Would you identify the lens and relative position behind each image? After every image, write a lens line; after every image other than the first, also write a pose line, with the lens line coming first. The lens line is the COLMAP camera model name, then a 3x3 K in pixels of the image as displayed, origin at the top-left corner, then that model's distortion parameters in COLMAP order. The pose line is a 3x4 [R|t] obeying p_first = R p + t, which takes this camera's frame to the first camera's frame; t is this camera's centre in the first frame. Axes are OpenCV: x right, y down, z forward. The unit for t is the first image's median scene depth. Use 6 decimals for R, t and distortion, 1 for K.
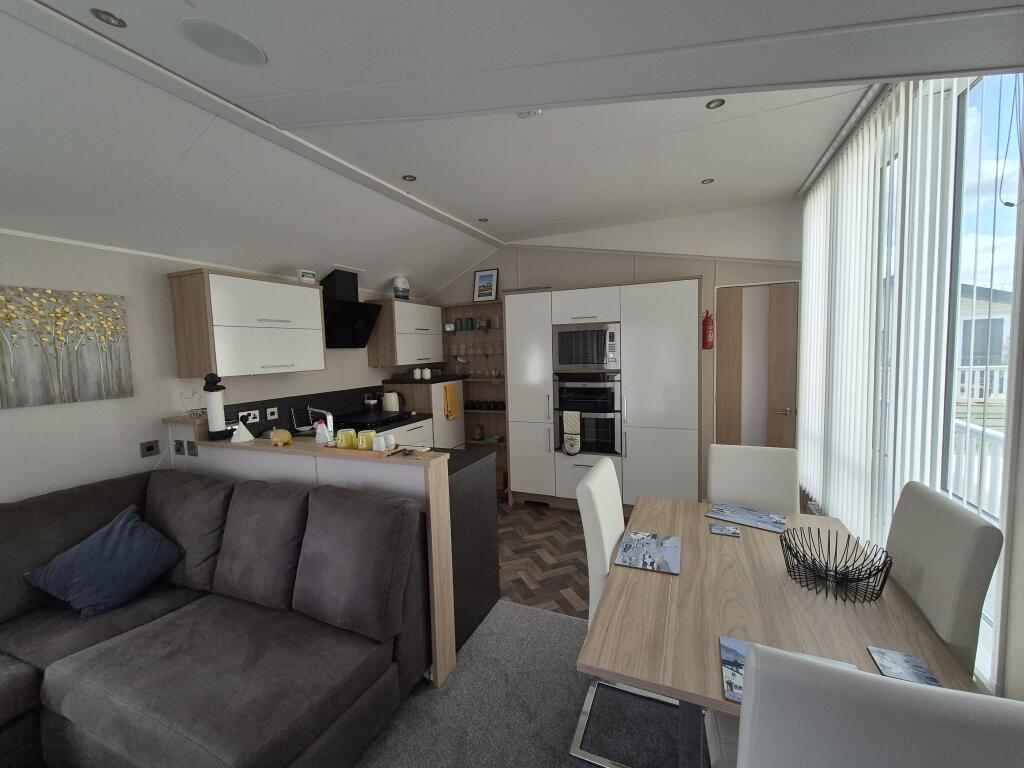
lens RADIAL K [[416.6, 0, 512.1], [0, 416.6, 381.4], [0, 0, 1]] dist [-0.003956, 0.000639]
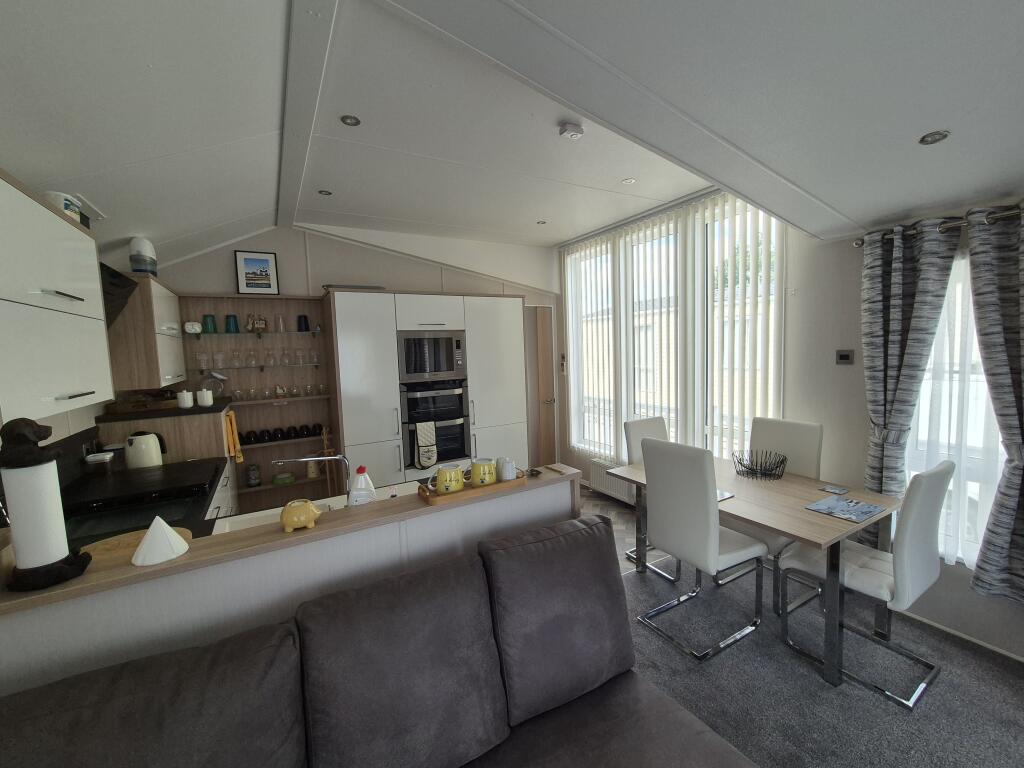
lens RADIAL K [[416.6, 0, 511.5], [0, 416.6, 382.8], [0, 0, 1]] dist [-0.003956, 0.000639]
pose [[0.593296, -0.055319, 0.803081, -0.480323], [0.077976, 0.996894, 0.011063, -0.012608], [-0.801199, 0.056058, 0.595767, 0.261001]]
